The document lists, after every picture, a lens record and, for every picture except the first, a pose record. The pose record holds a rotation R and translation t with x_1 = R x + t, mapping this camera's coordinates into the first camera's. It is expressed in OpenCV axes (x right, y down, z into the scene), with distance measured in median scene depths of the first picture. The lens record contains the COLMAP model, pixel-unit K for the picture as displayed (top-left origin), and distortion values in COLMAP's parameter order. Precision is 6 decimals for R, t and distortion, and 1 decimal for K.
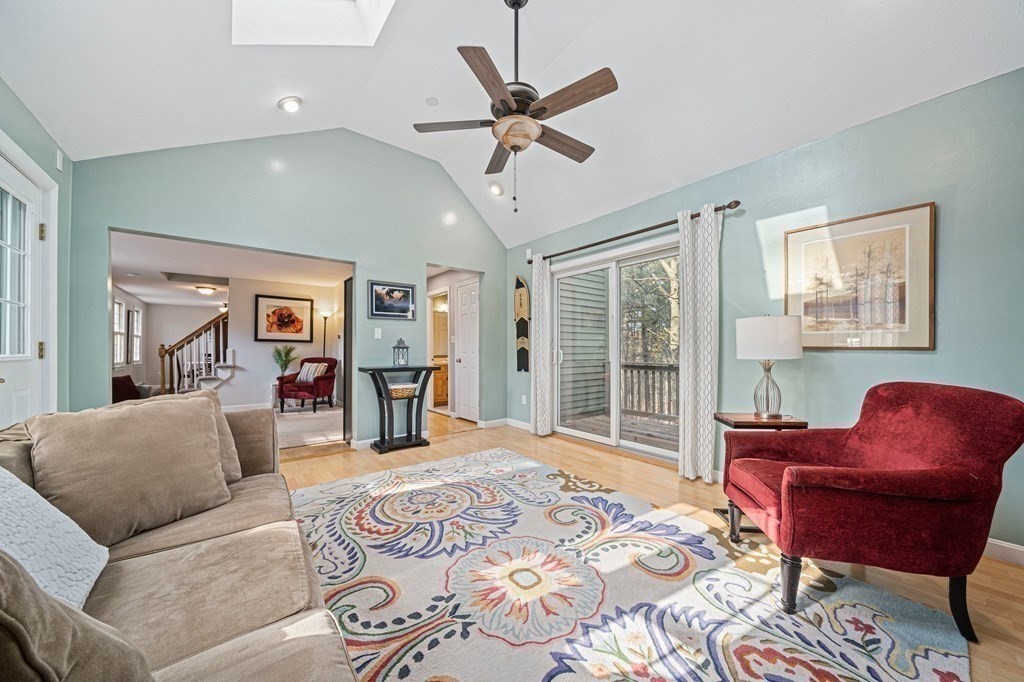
lens RADIAL K [[356.6, 0, 508.8], [0, 356.6, 346.9], [0, 0, 1]] dist [-0.000465, -0.000015]
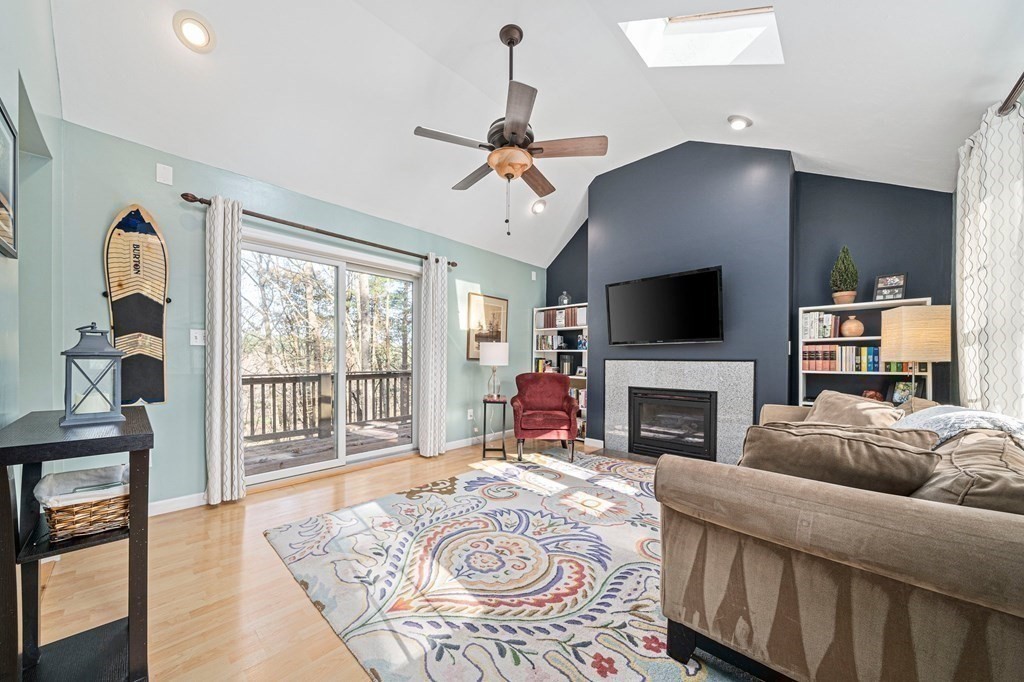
lens RADIAL K [[356.6, 0, 508.8], [0, 356.6, 346.9], [0, 0, 1]] dist [-0.000465, -0.000015]
pose [[-0.153774, 0.034022, 0.987520, -1.019158], [-0.011275, 0.999282, -0.036183, 0.006849], [-0.988042, -0.016699, -0.153280, 1.101545]]
